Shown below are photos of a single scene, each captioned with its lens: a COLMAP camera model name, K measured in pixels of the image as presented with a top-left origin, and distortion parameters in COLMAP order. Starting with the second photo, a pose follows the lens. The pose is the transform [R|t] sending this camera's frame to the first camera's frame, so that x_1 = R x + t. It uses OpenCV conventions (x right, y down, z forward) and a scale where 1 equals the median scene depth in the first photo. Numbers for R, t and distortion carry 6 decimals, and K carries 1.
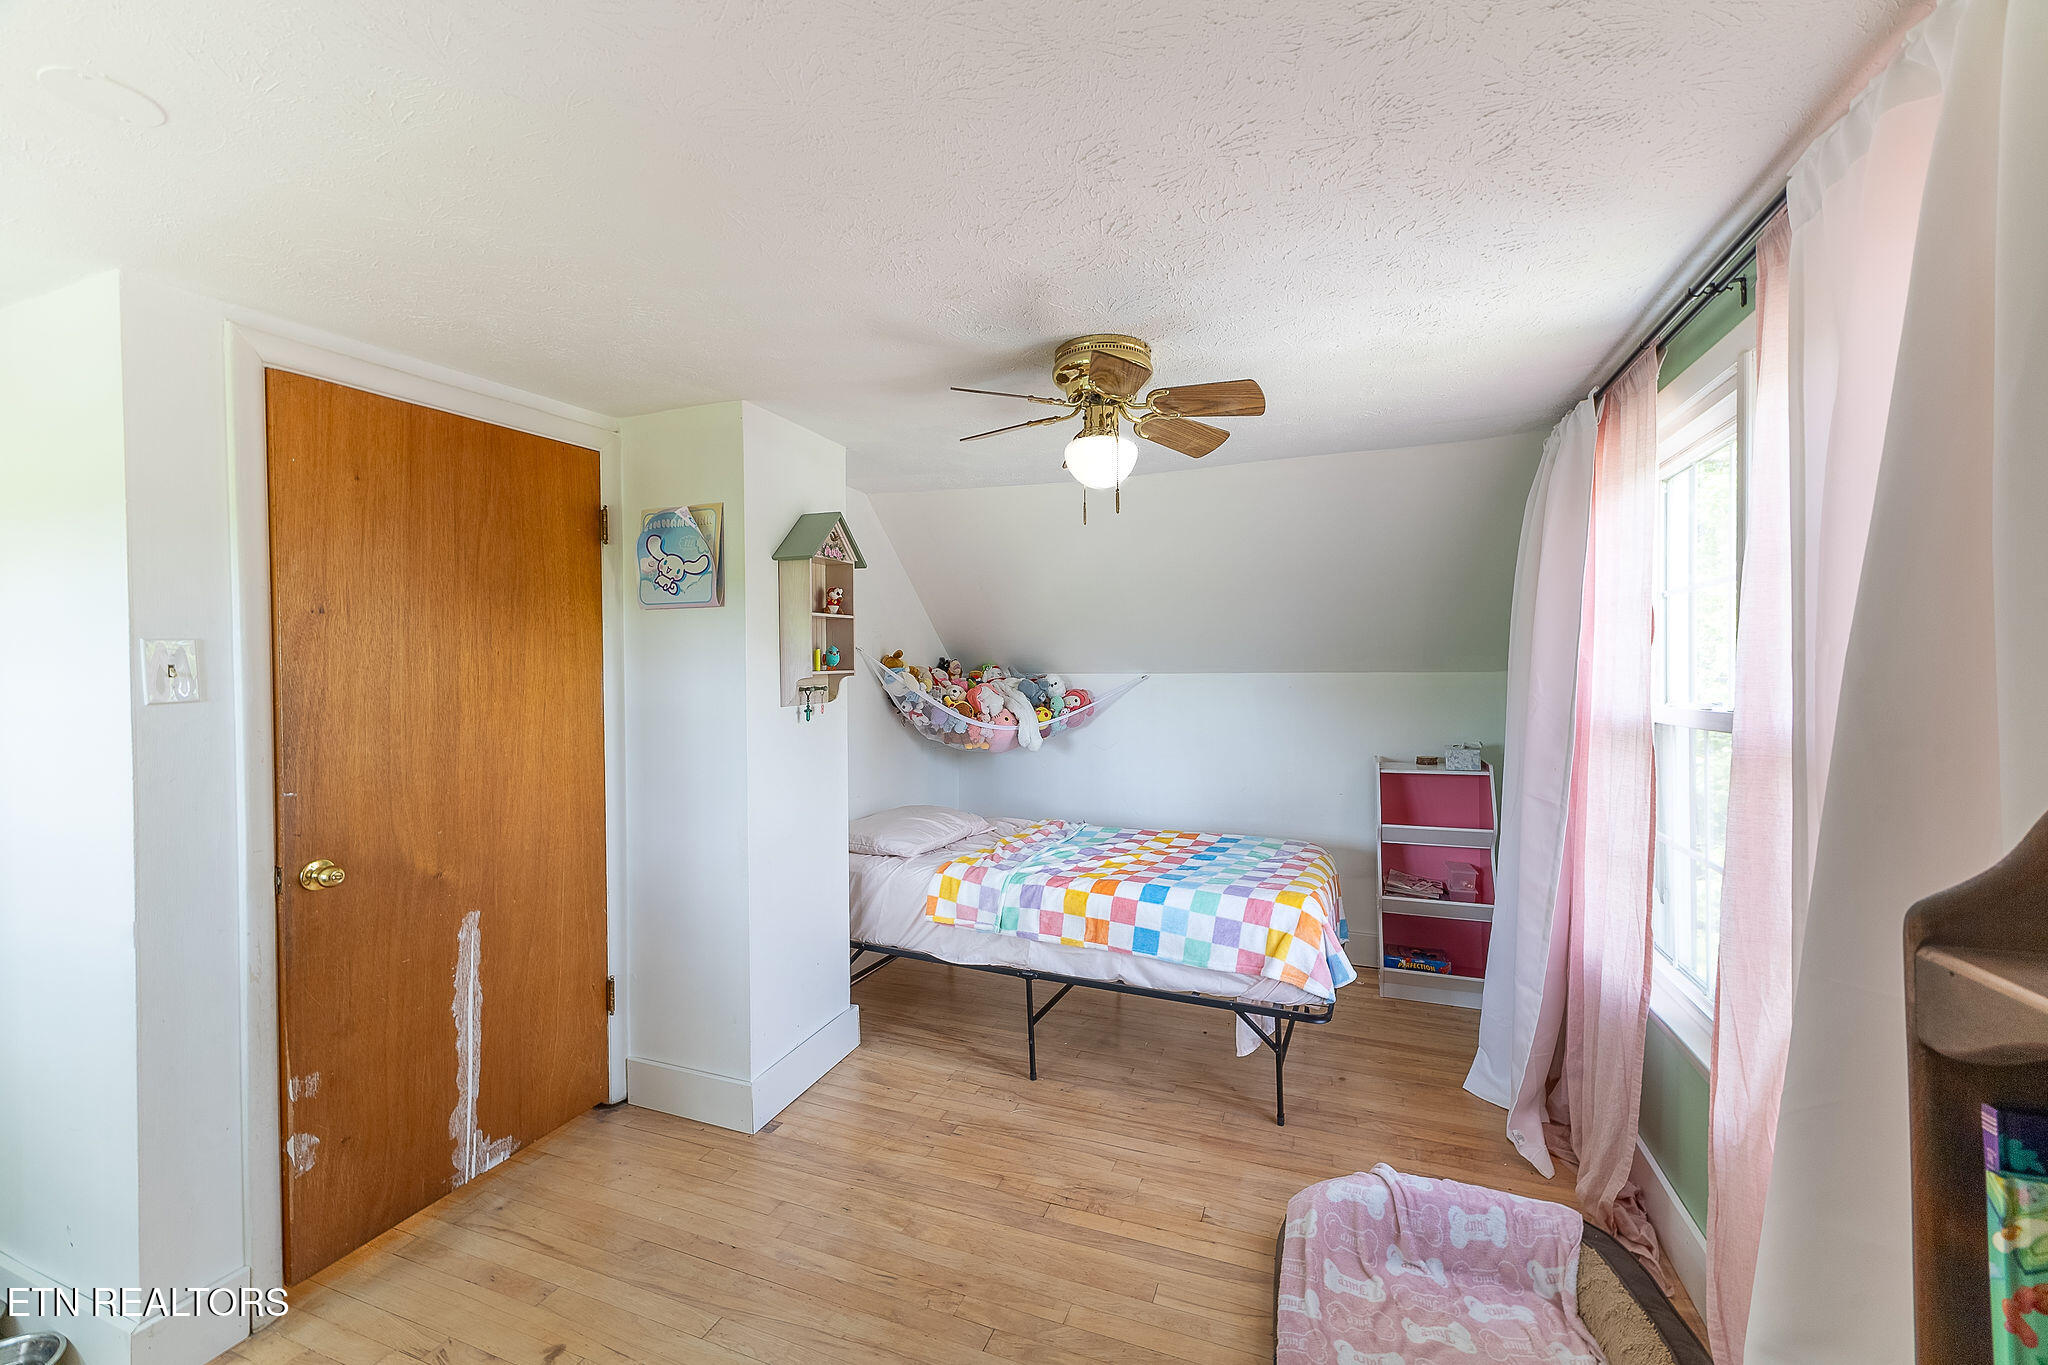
lens RADIAL K [[798.0, 0, 1027.9], [0, 798.0, 679.5], [0, 0, 1]] dist [-0.001061, -0.000272]
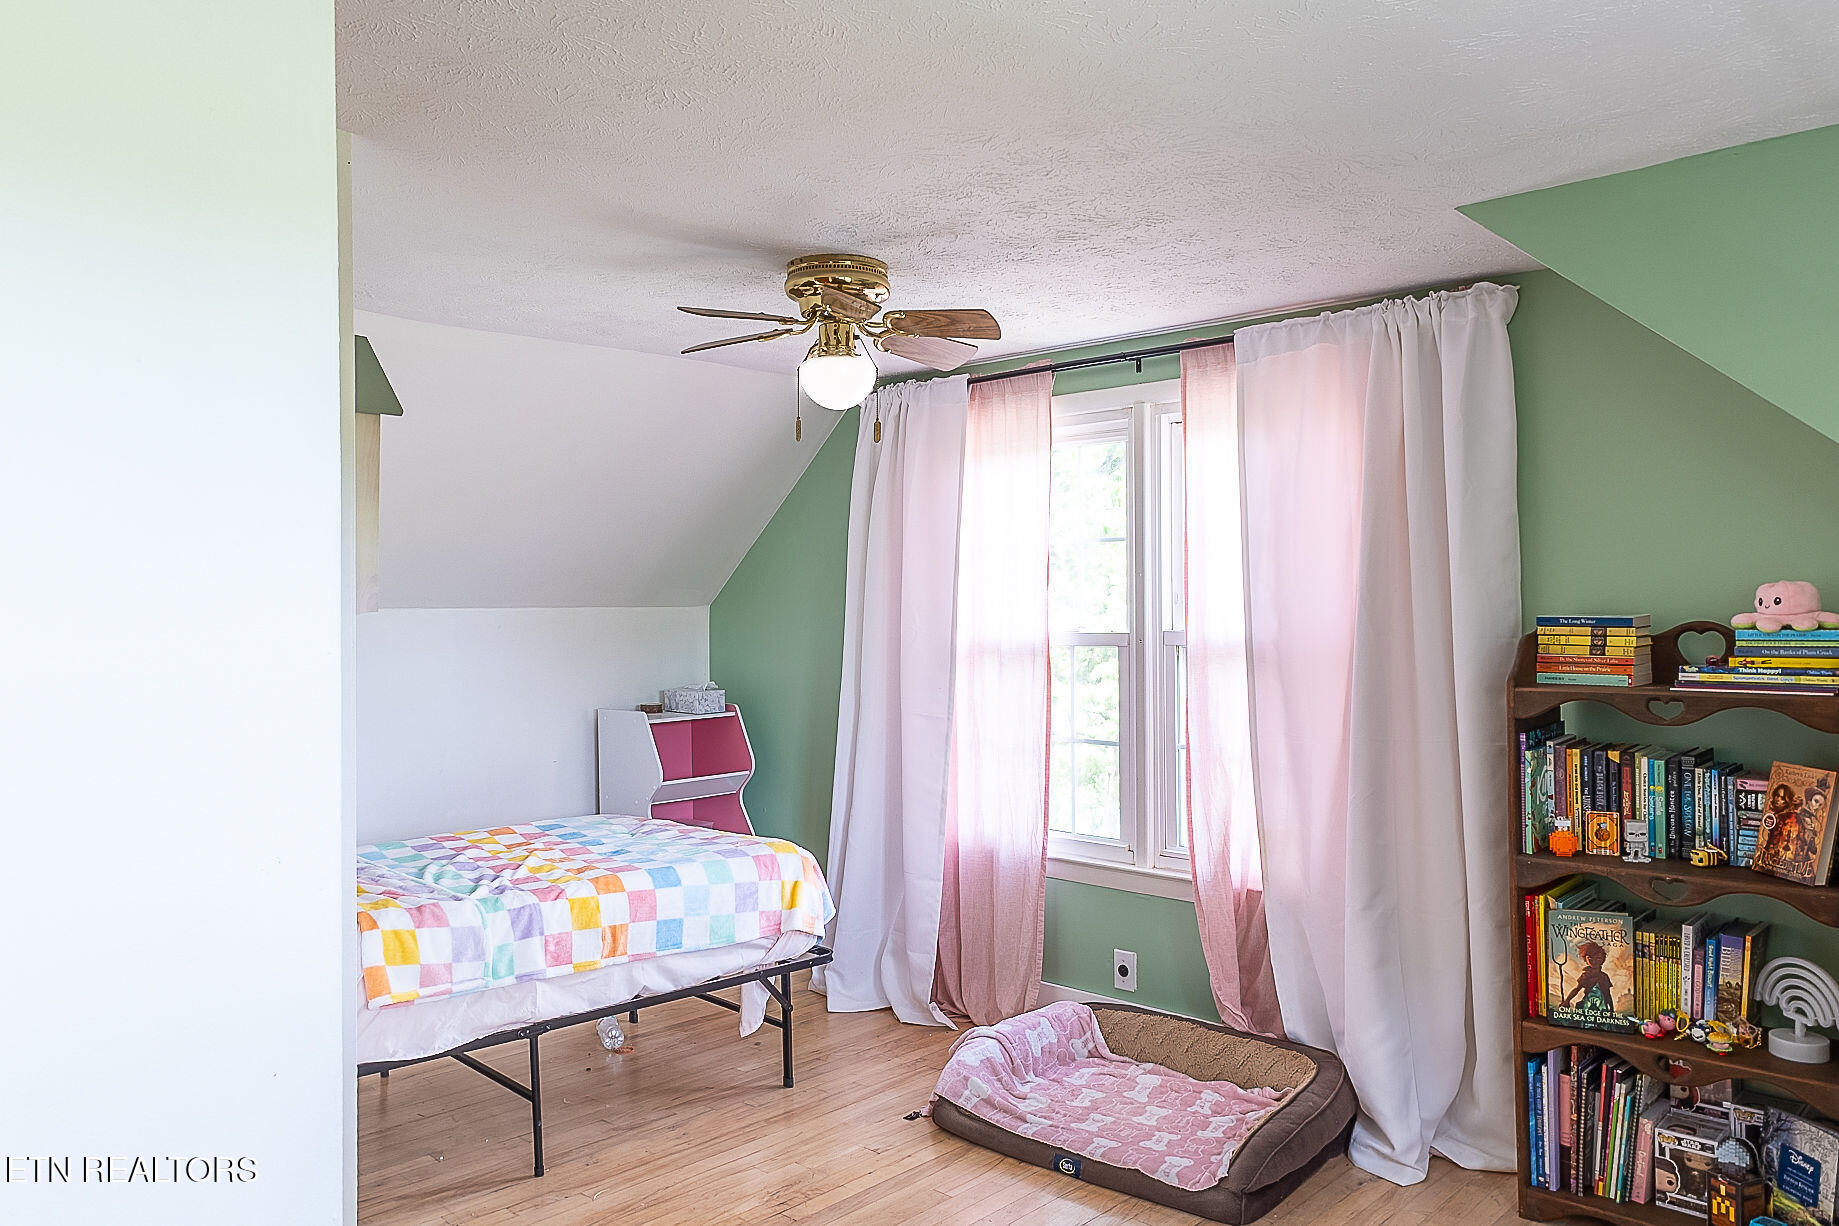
lens RADIAL K [[1317.7, 0, 925.1], [0, 1317.7, 602.8], [0, 0, 1]] dist [0.005721, 0.002108]
pose [[0.392717, 0.003570, 0.919652, -0.980493], [0.008105, 0.999940, -0.007342, -0.001530], [-0.919624, 0.010338, 0.392665, 0.217342]]
